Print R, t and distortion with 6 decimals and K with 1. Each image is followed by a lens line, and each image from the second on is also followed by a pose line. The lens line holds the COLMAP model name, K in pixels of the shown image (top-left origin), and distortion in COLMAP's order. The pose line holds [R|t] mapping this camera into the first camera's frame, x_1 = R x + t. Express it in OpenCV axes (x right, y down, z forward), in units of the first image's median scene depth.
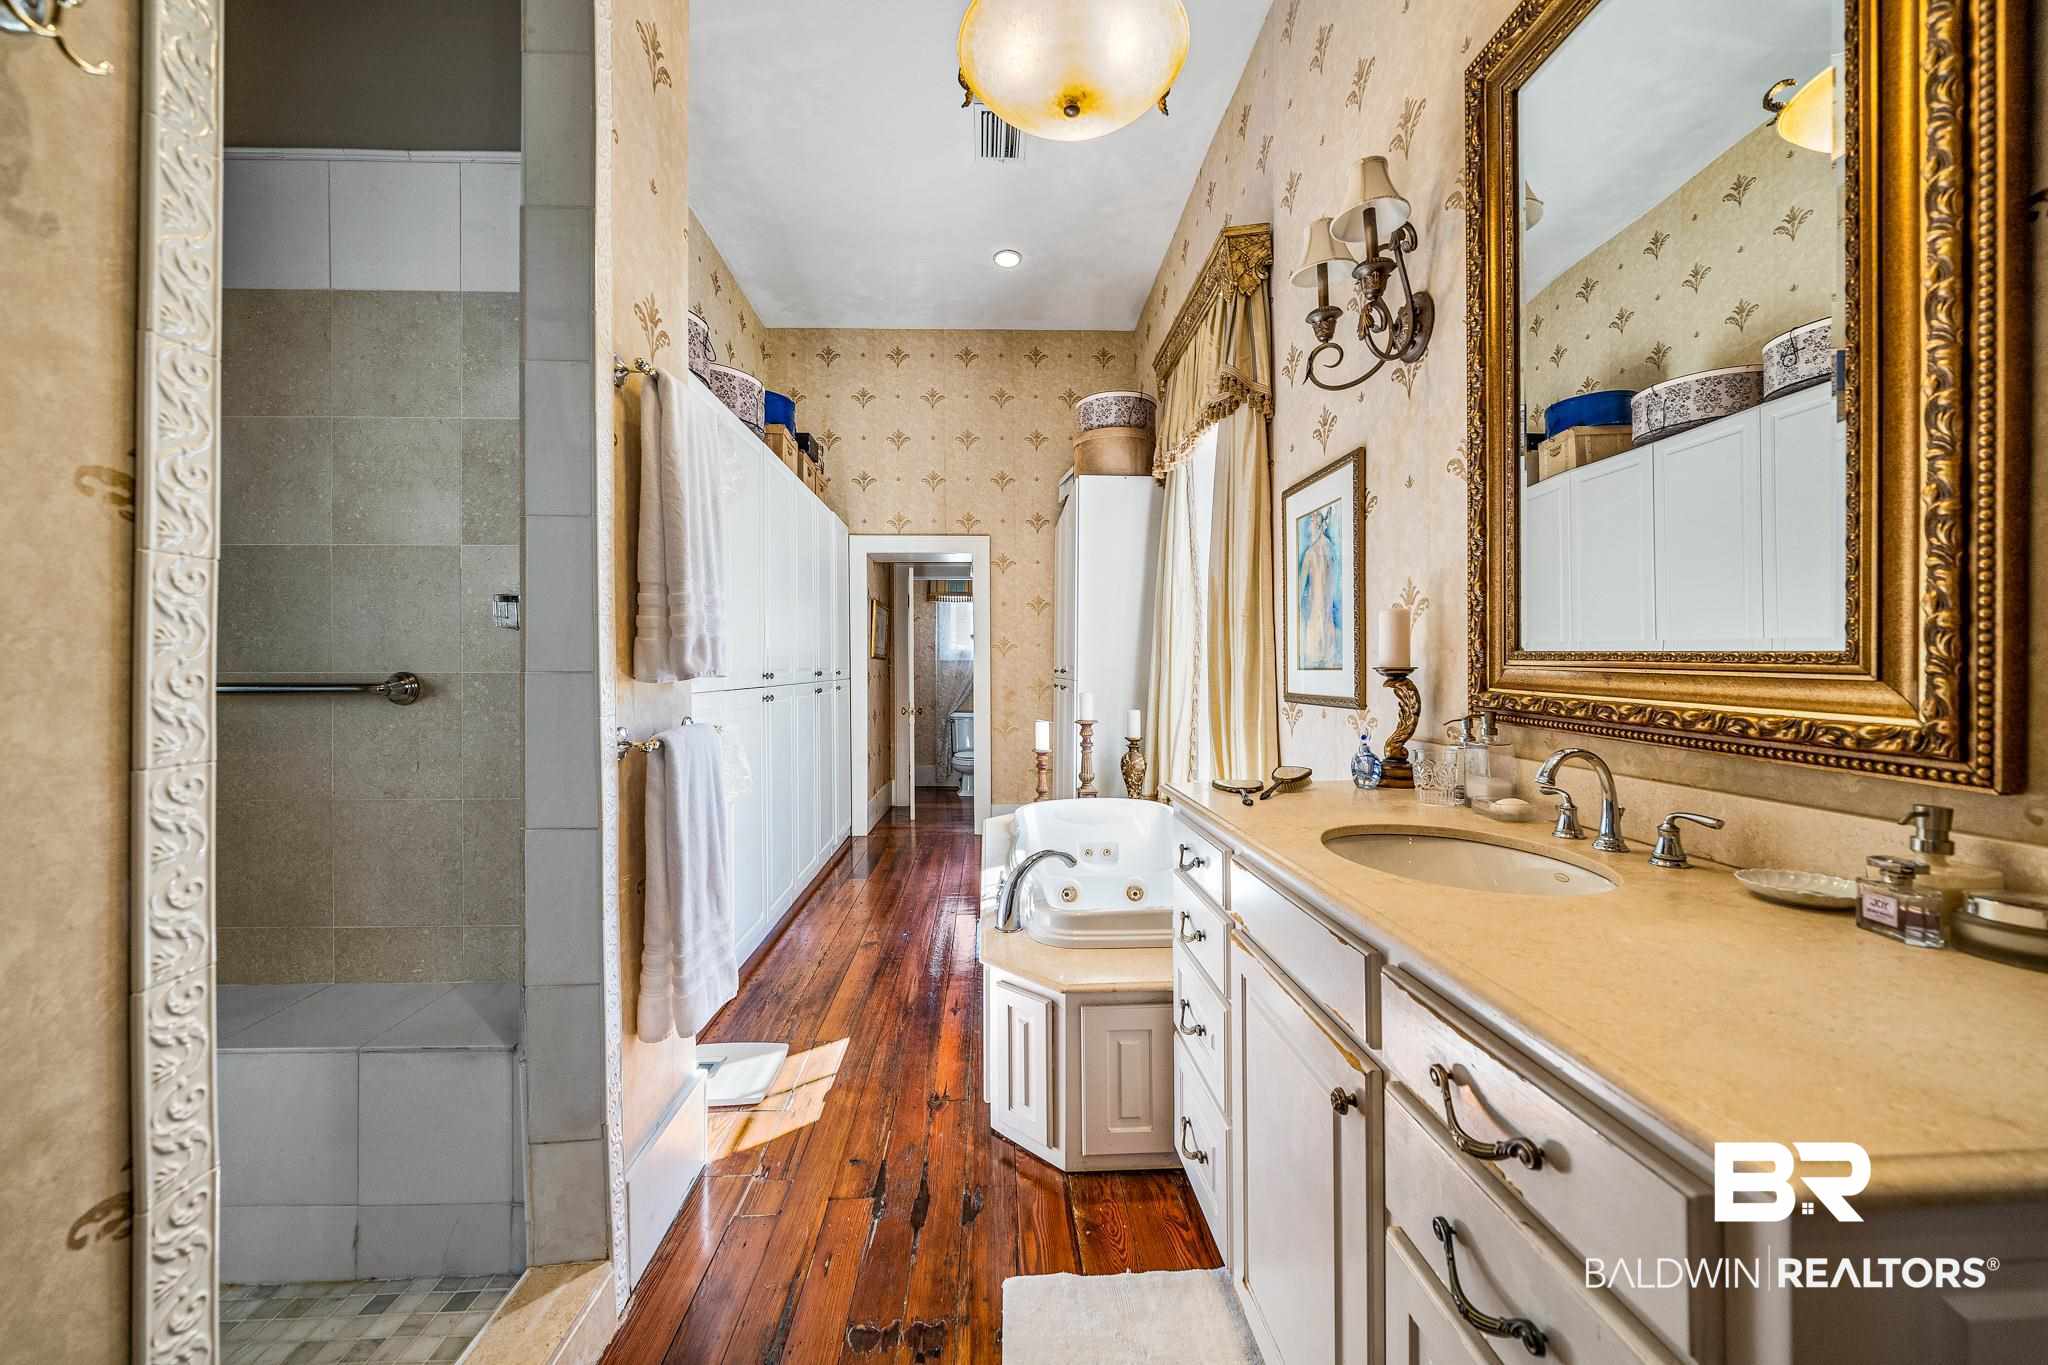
lens RADIAL K [[745.7, 0, 1028.8], [0, 745.7, 655.7], [0, 0, 1]] dist [-0.009961, 0.000031]
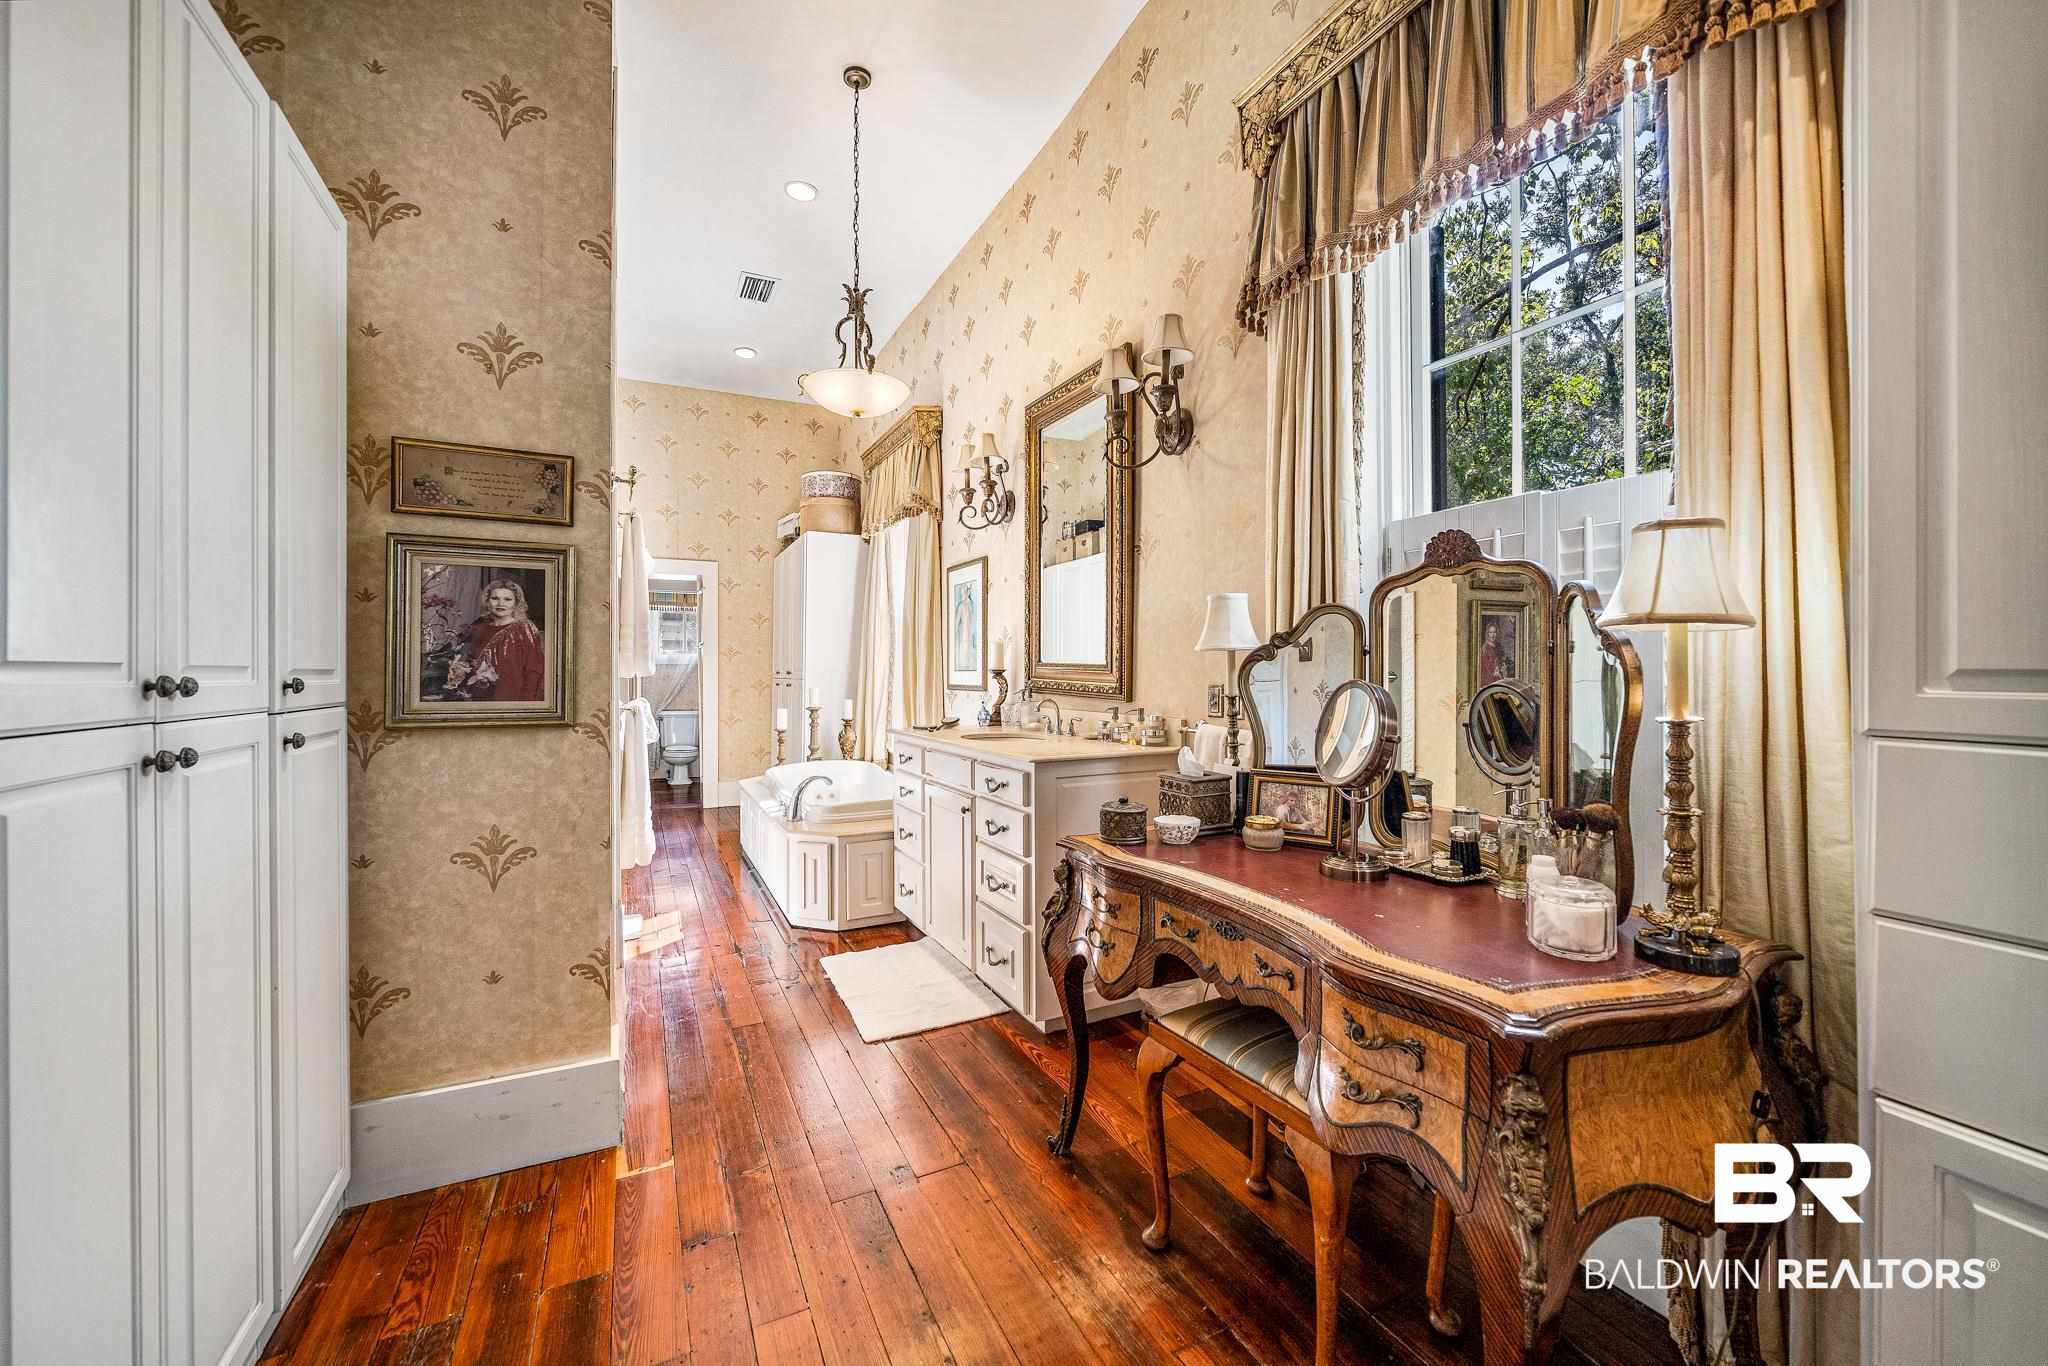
lens RADIAL K [[745.7, 0, 1026.6], [0, 745.7, 665.6], [0, 0, 1]] dist [-0.009961, 0.000031]
pose [[0.907016, 0.002089, 0.421091, -0.268511], [-0.006039, 0.999949, 0.008048, -0.010908], [-0.421053, -0.009843, 0.906983, -0.793633]]
